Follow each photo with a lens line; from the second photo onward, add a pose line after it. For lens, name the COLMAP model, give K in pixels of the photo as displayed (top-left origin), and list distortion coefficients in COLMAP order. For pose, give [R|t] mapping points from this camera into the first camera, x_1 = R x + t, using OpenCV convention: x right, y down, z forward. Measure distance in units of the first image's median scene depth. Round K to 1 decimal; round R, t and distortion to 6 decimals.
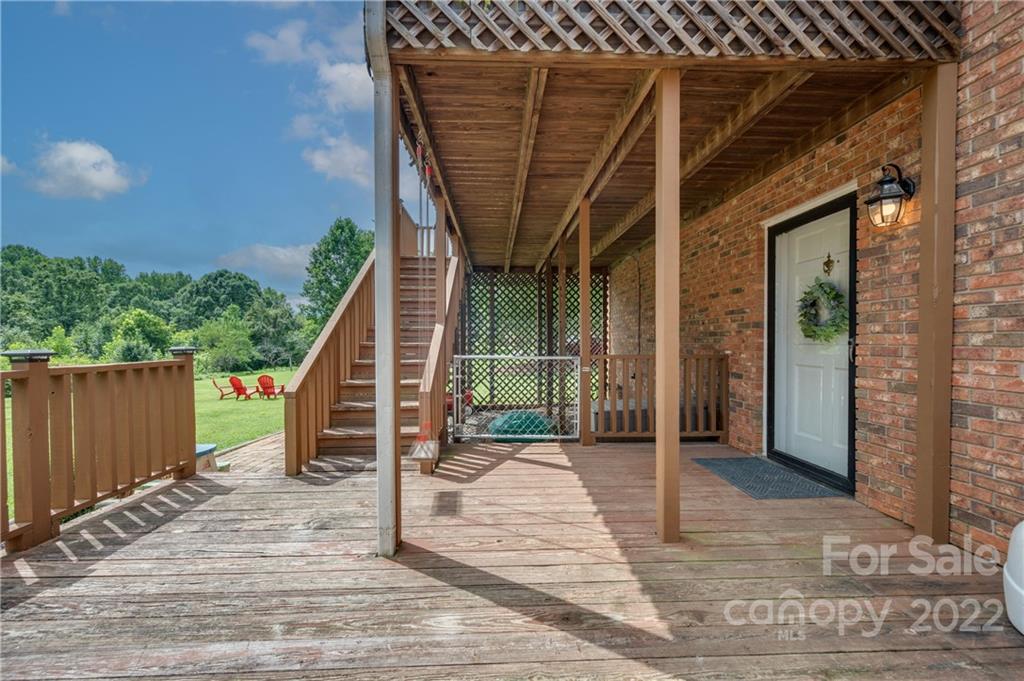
lens RADIAL K [[411.8, 0, 512.1], [0, 411.8, 345.5], [0, 0, 1]] dist [-0.001079, -0.000079]
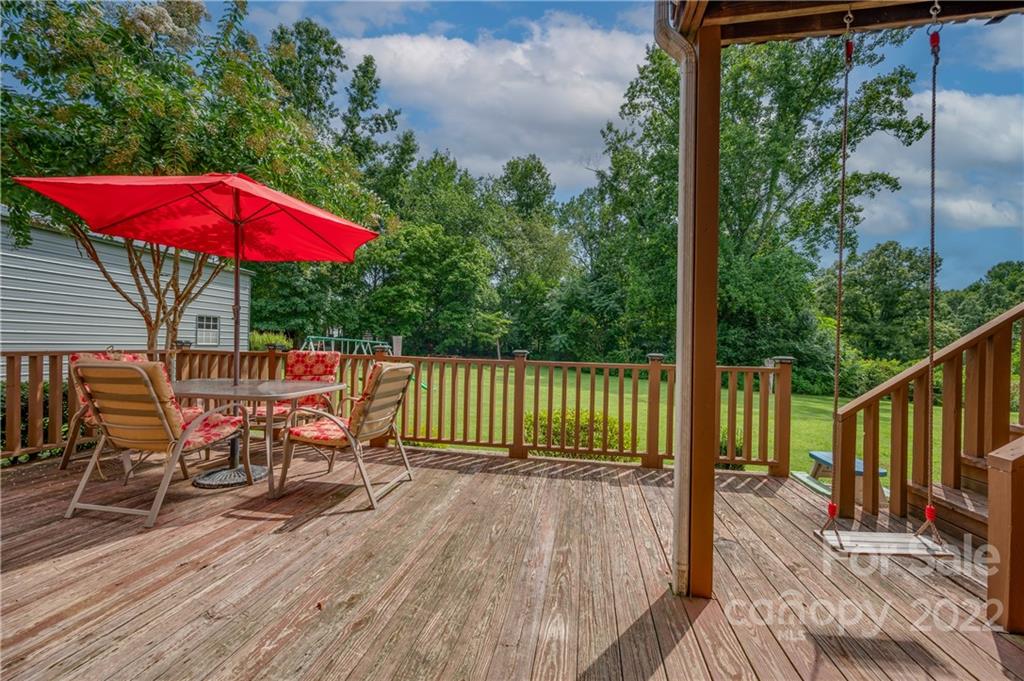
lens RADIAL K [[411.8, 0, 512.1], [0, 411.8, 345.5], [0, 0, 1]] dist [-0.001079, -0.000079]
pose [[-0.232904, -0.004590, -0.972489, 0.536245], [-0.036115, 0.999340, 0.003933, -0.002058], [0.971829, 0.036038, -0.232916, 0.720292]]
